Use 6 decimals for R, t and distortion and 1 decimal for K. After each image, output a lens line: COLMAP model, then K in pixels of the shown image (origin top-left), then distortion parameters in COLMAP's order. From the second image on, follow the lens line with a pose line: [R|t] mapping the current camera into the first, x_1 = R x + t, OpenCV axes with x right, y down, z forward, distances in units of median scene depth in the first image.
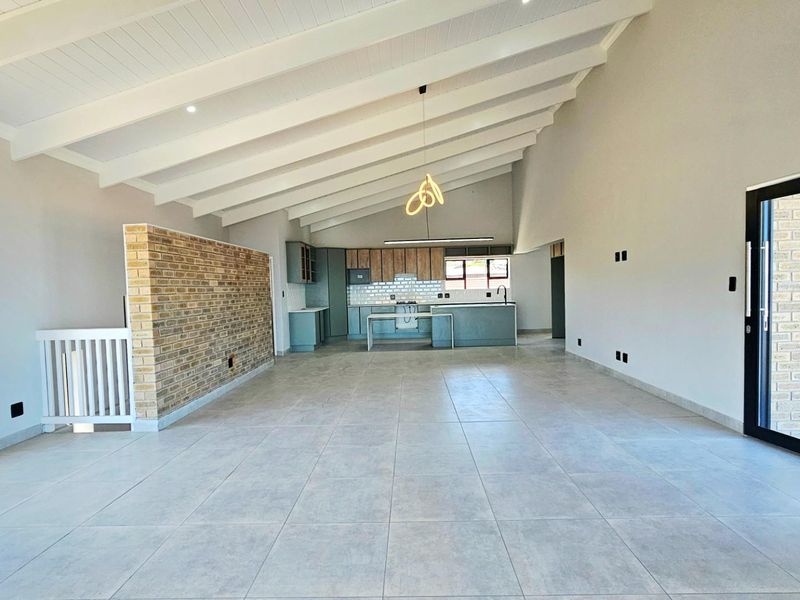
lens RADIAL K [[443.4, 0, 394.4], [0, 443.4, 301.3], [0, 0, 1]] dist [-0.003216, 0.003261]
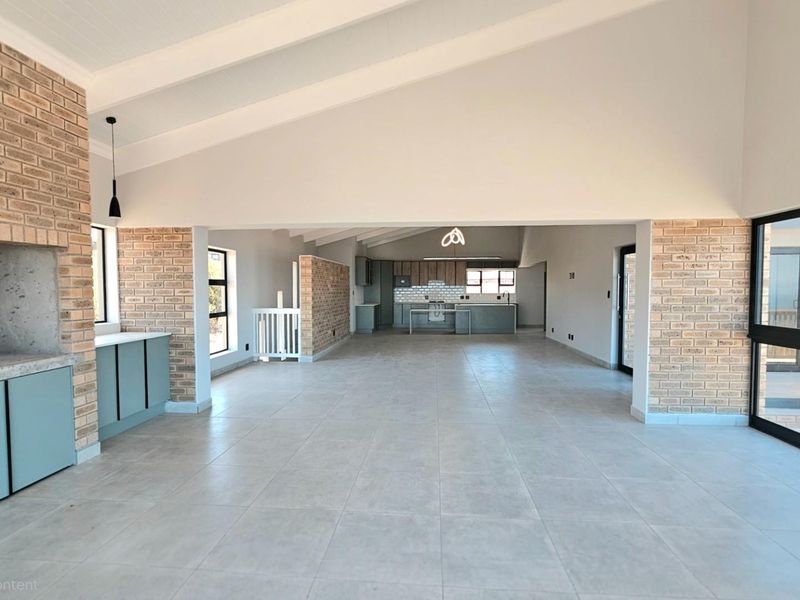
lens RADIAL K [[443.4, 0, 394.5], [0, 443.4, 304.4], [0, 0, 1]] dist [-0.003216, 0.003261]
pose [[0.998225, 0.028438, -0.052332, -0.030983], [-0.028214, 0.999589, 0.005012, 0.008234], [0.052453, -0.003526, 0.998617, -0.358789]]
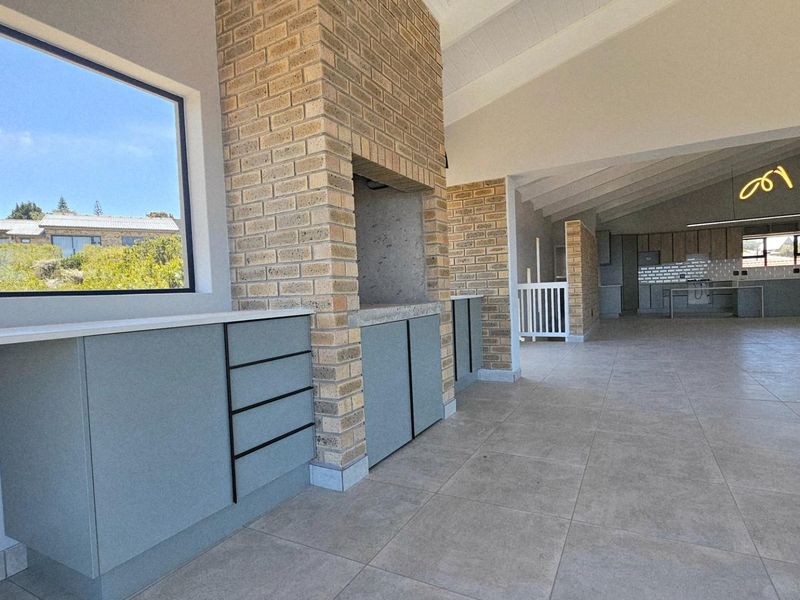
lens RADIAL K [[443.4, 0, 378.4], [0, 443.4, 307.1], [0, 0, 1]] dist [-0.003216, 0.003261]
pose [[0.889189, 0.001257, -0.457539, -0.177192], [0.005179, 0.999905, 0.012811, 0.051818], [0.457511, -0.013761, 0.889097, -0.341275]]
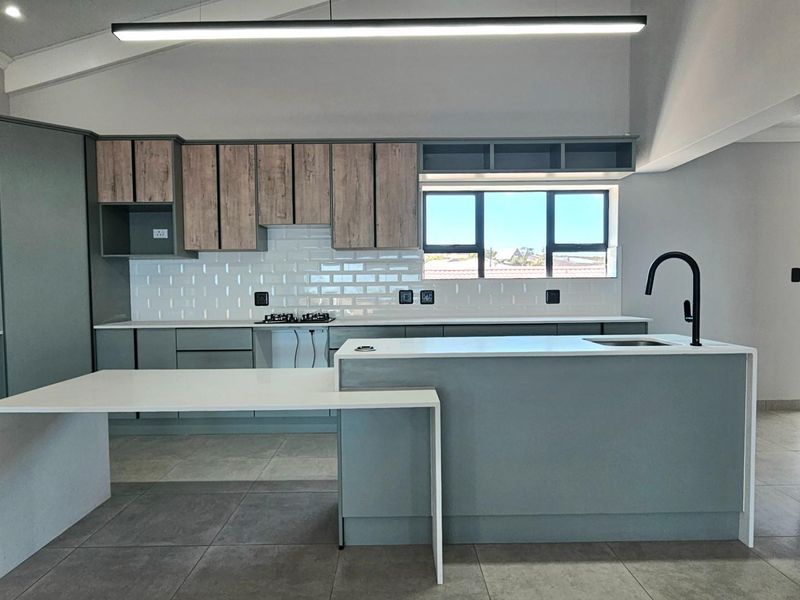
lens RADIAL K [[524.0, 0, 394.6], [0, 524.0, 306.1], [0, 0, 1]] dist [0.006603, 0.001111]
pose [[0.998948, 0.014924, 0.043363, 0.081372], [-0.015174, 0.999870, 0.005438, -0.008395], [-0.043277, -0.006090, 0.999045, 0.637202]]
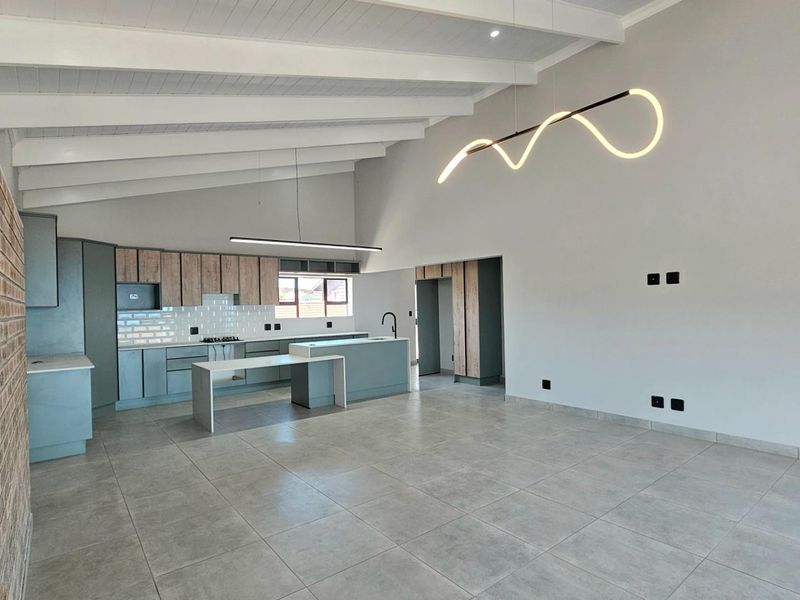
lens RADIAL K [[443.4, 0, 397.2], [0, 443.4, 301.2], [0, 0, 1]] dist [-0.003216, 0.003261]
pose [[0.765450, 0.018619, 0.643226, -0.194410], [0.019208, 0.998475, -0.051760, -0.014108], [-0.643209, 0.051975, 0.763925, 0.353085]]
